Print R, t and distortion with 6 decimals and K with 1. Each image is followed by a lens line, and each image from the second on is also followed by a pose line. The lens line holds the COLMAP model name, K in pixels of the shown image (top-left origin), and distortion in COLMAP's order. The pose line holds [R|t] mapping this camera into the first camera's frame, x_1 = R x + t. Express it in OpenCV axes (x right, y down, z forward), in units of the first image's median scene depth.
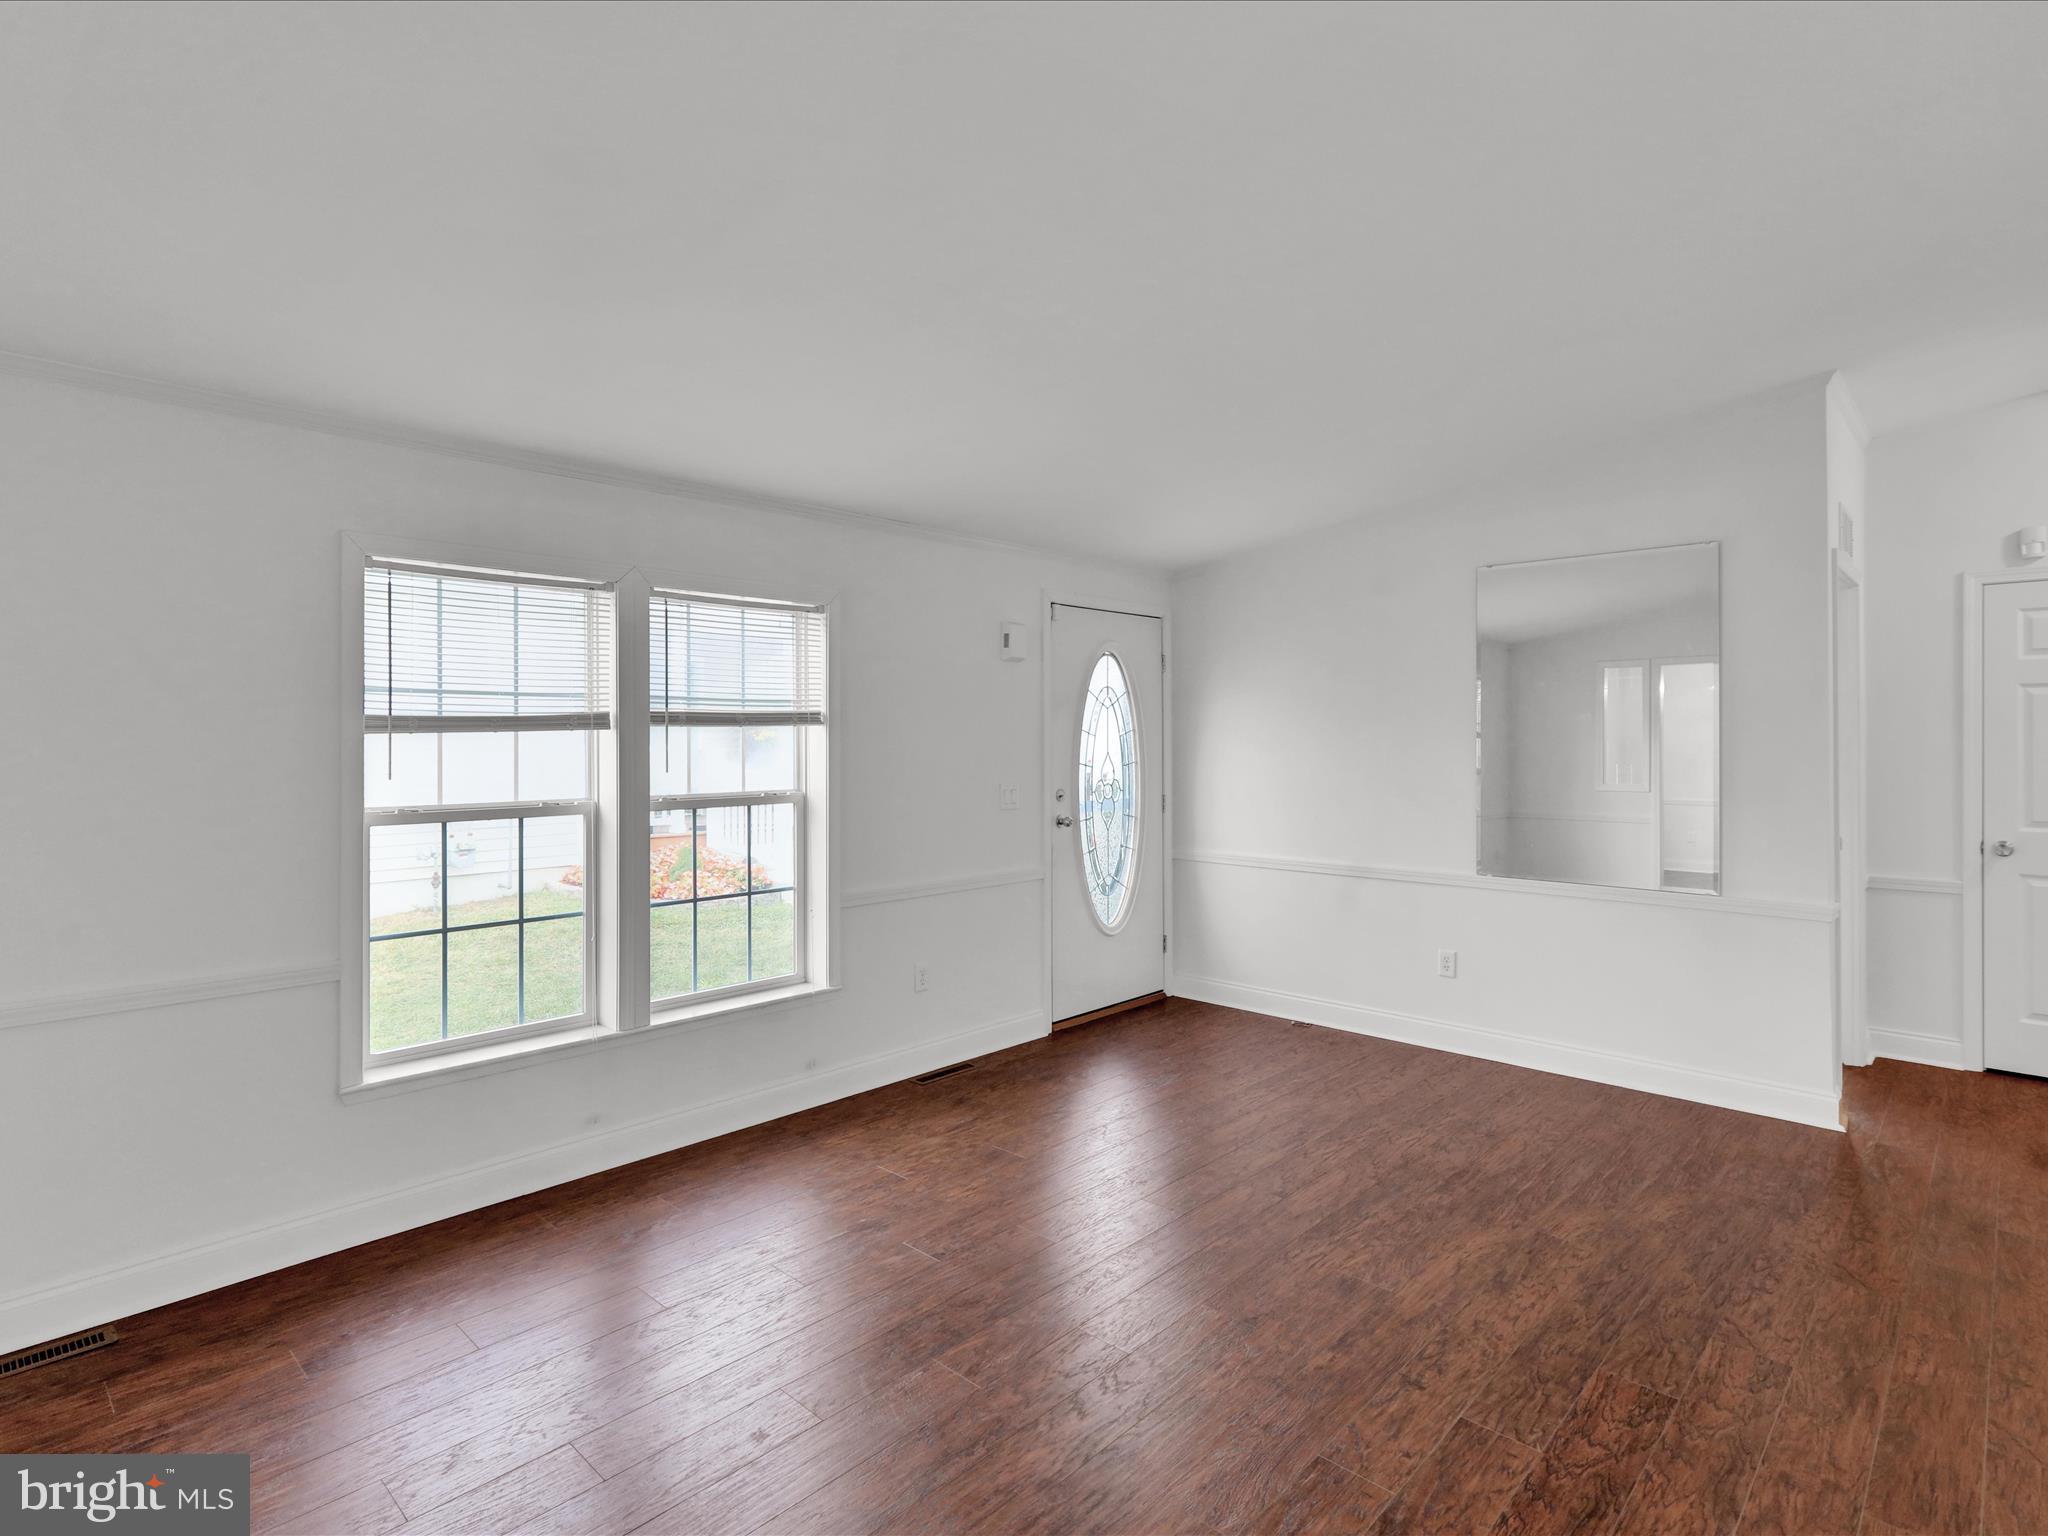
lens RADIAL K [[1066.3, 0, 1058.4], [0, 1066.3, 716.5], [0, 0, 1]] dist [0.013501, 0.000198]
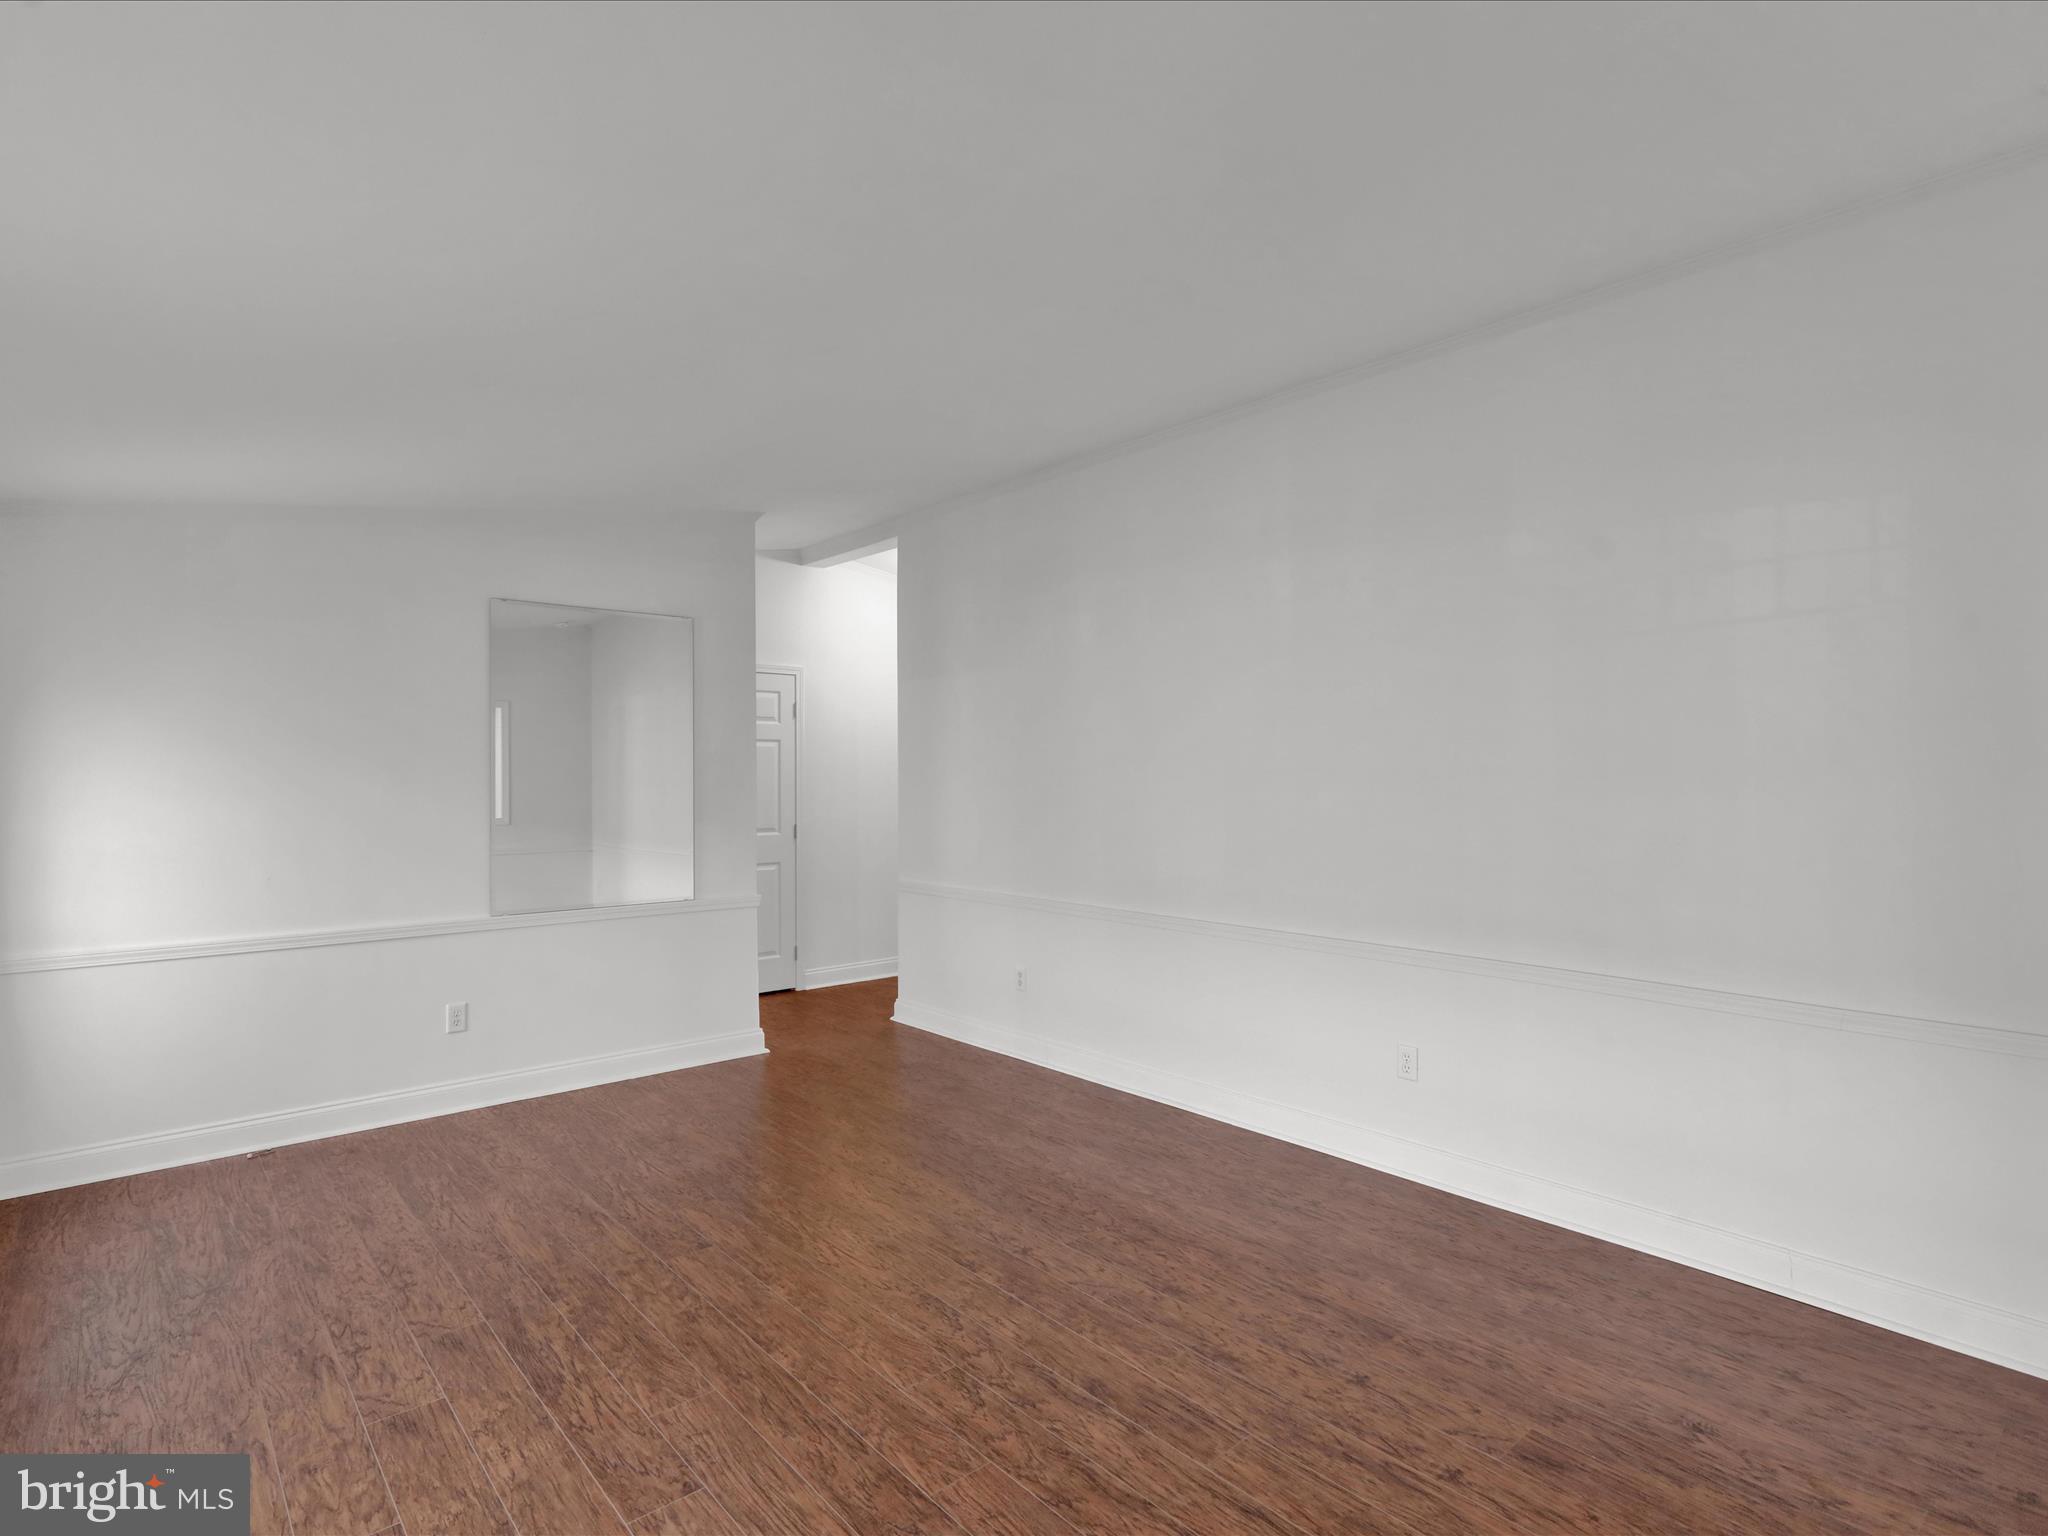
lens RADIAL K [[1024.7, 0, 1013.7], [0, 1024.7, 812.1], [0, 0, 1]] dist [-0.002921, -0.000435]
pose [[0.117101, -0.037112, 0.992426, -0.607196], [-0.021188, 0.998981, 0.039857, 0.009491], [-0.992894, -0.025695, 0.116195, 0.568043]]
